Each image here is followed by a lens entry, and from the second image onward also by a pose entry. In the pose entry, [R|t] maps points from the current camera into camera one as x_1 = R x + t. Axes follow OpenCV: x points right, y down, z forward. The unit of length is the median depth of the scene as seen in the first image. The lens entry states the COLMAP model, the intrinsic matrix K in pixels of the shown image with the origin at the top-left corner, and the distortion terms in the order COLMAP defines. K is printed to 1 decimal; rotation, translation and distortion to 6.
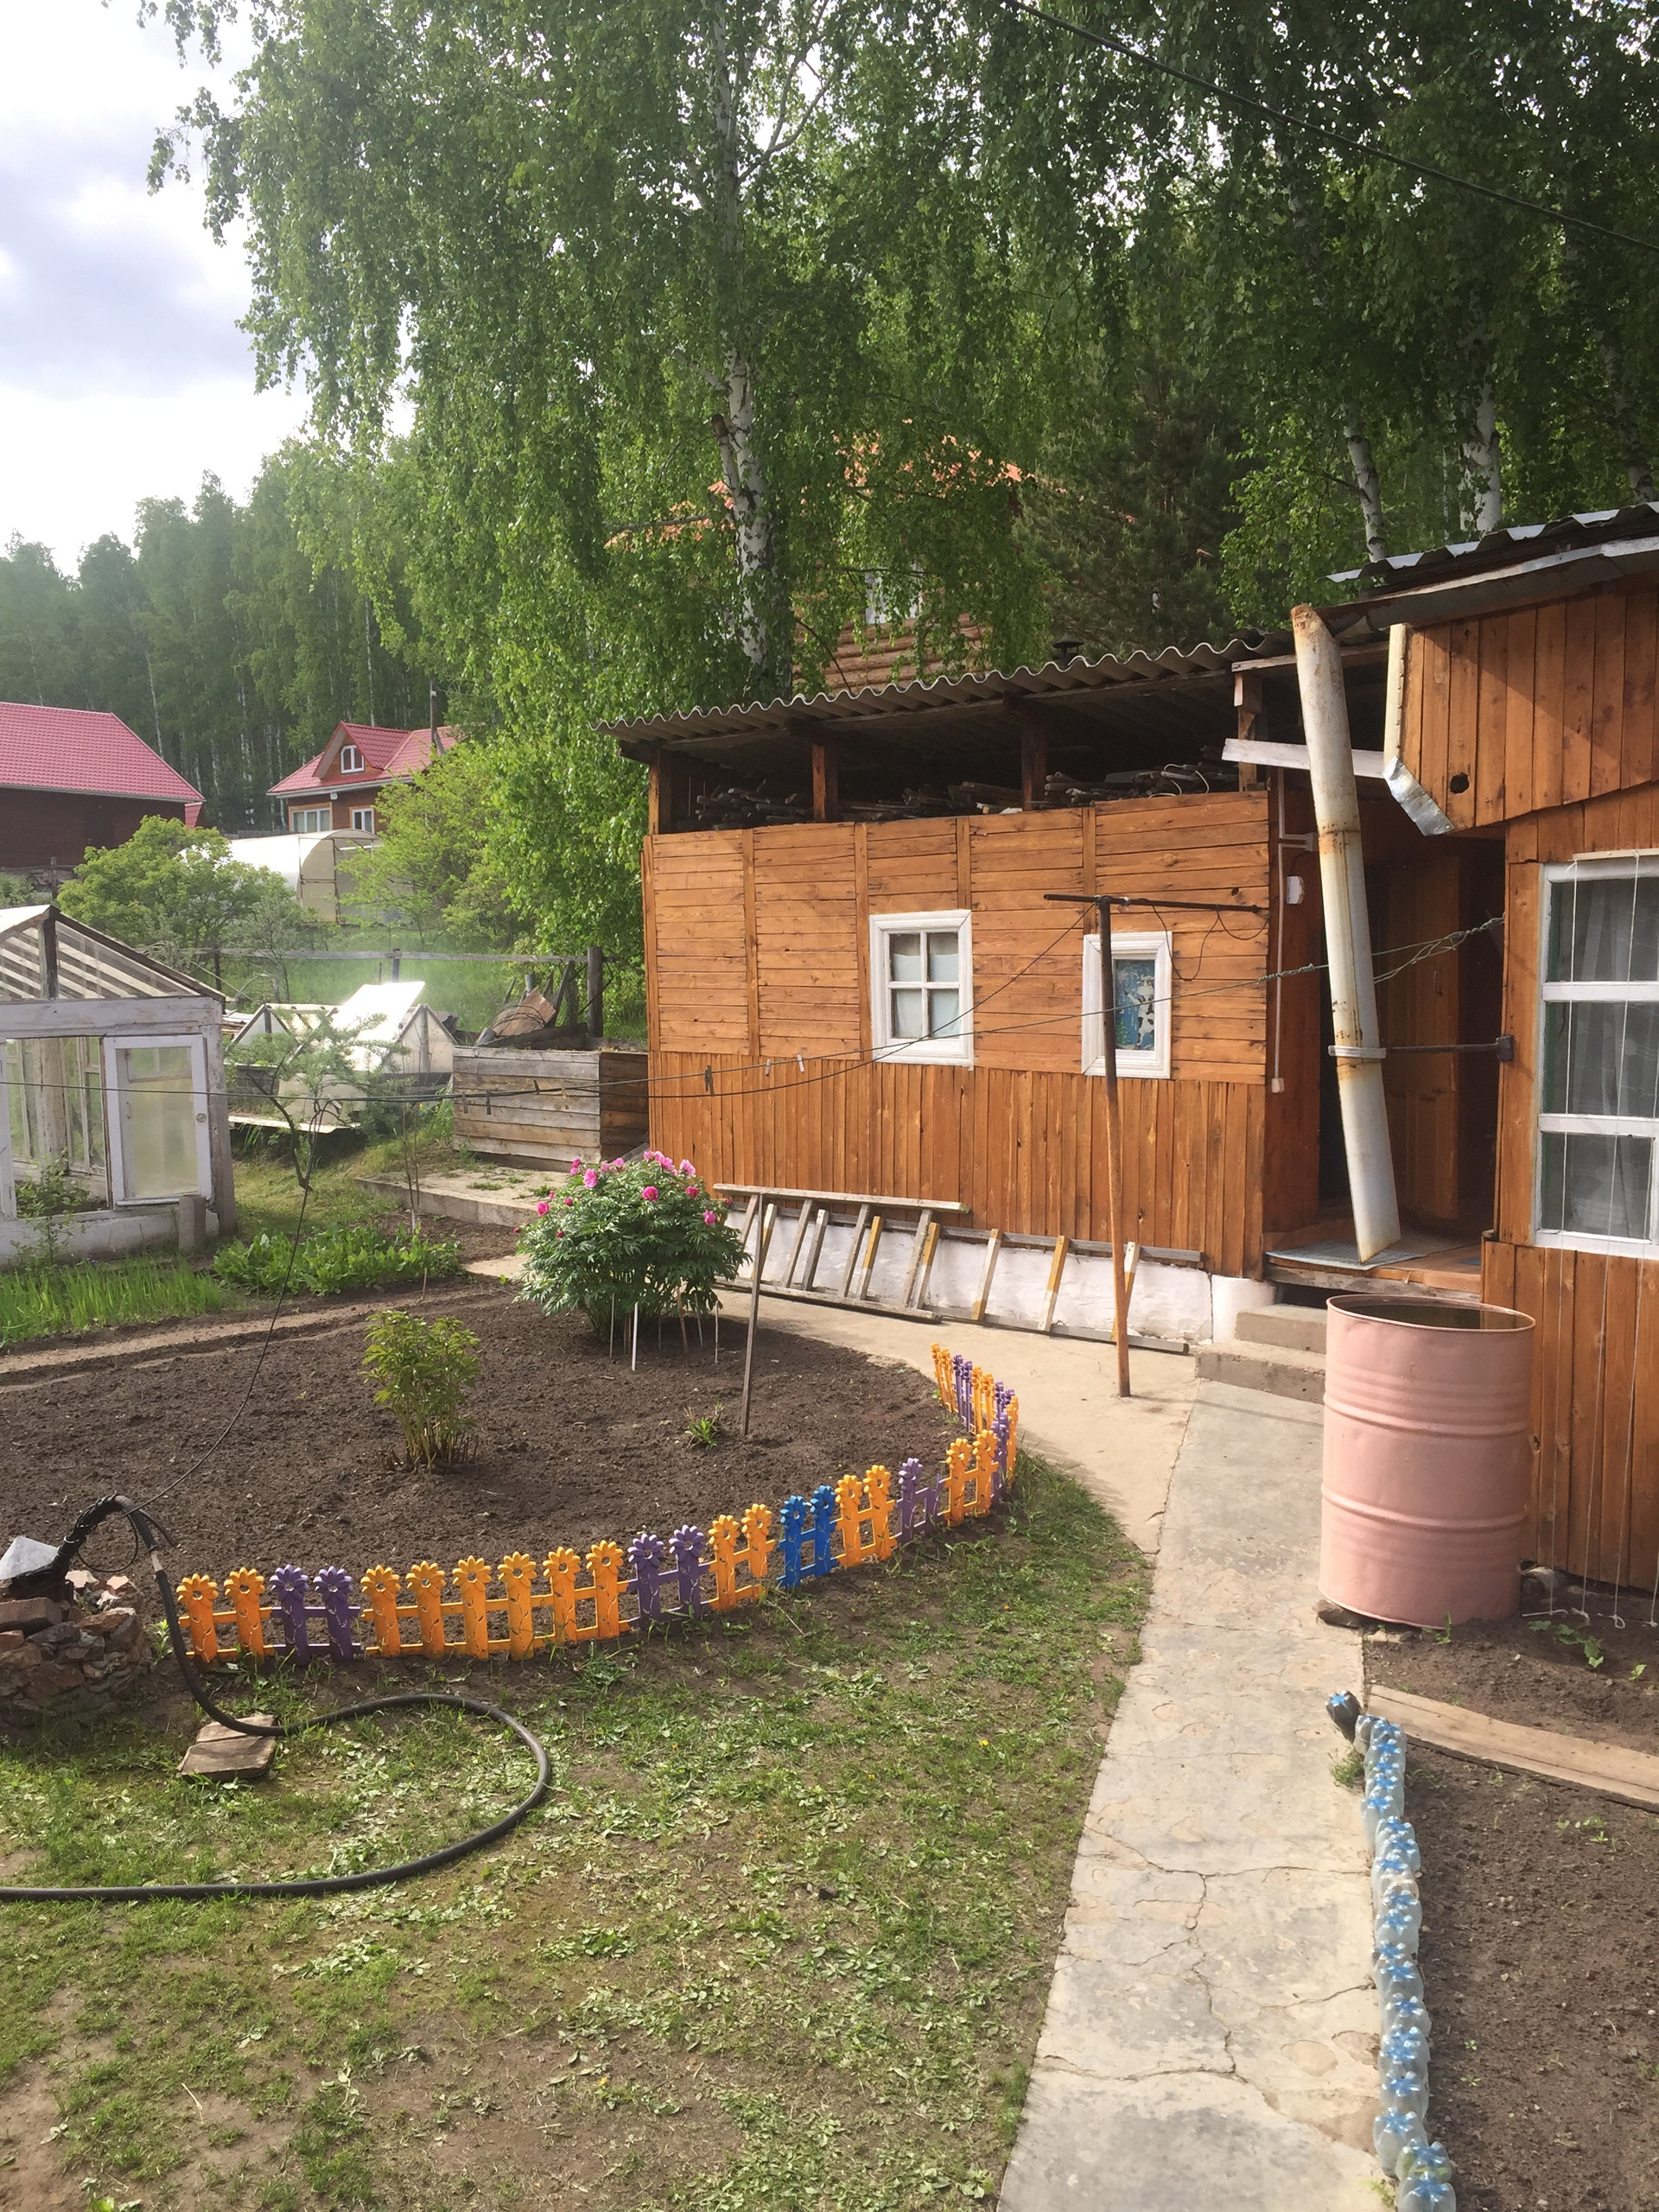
lens RADIAL K [[1856.1, 0, 846.9], [0, 1856.1, 1096.9], [0, 0, 1]] dist [0.063607, -0.095281]
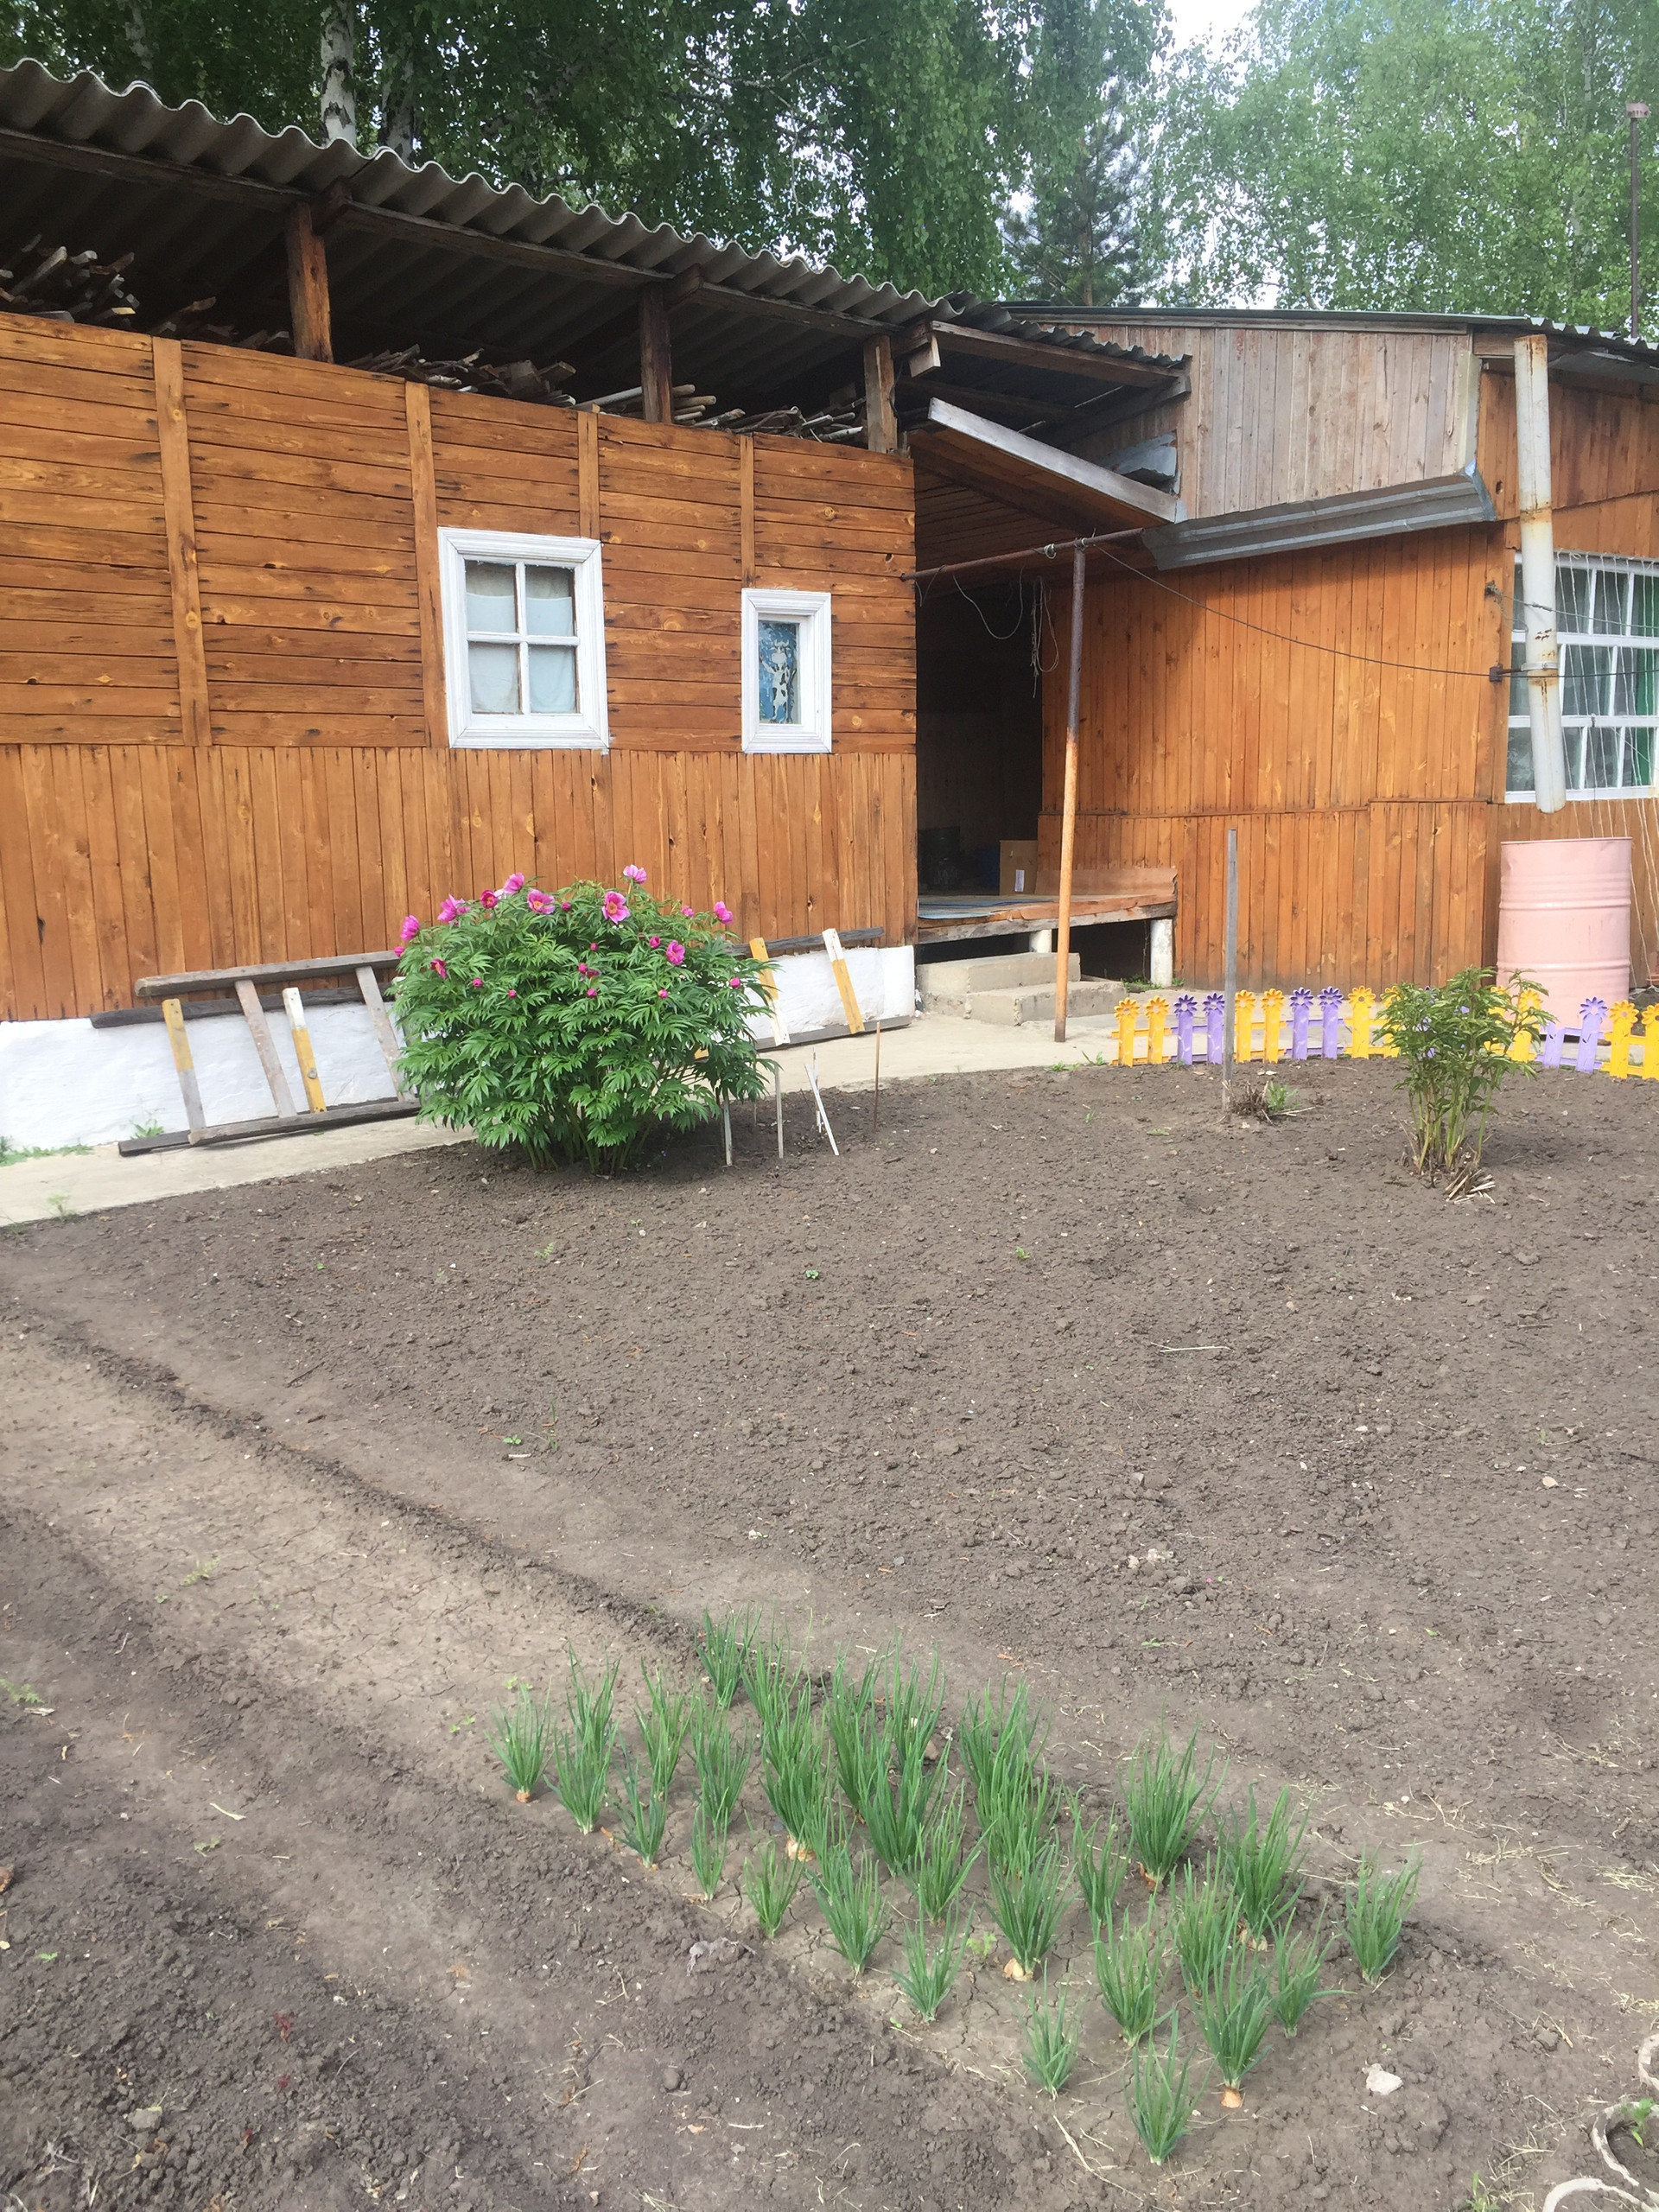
lens RADIAL K [[1856.1, 0, 829.6], [0, 1856.1, 1105.0], [0, 0, 1]] dist [0.063607, -0.095281]
pose [[0.034133, -0.161058, 0.986355, -0.733950], [0.091956, 0.983249, 0.157369, 0.016490], [-0.995178, 0.085330, 0.048371, 0.891969]]
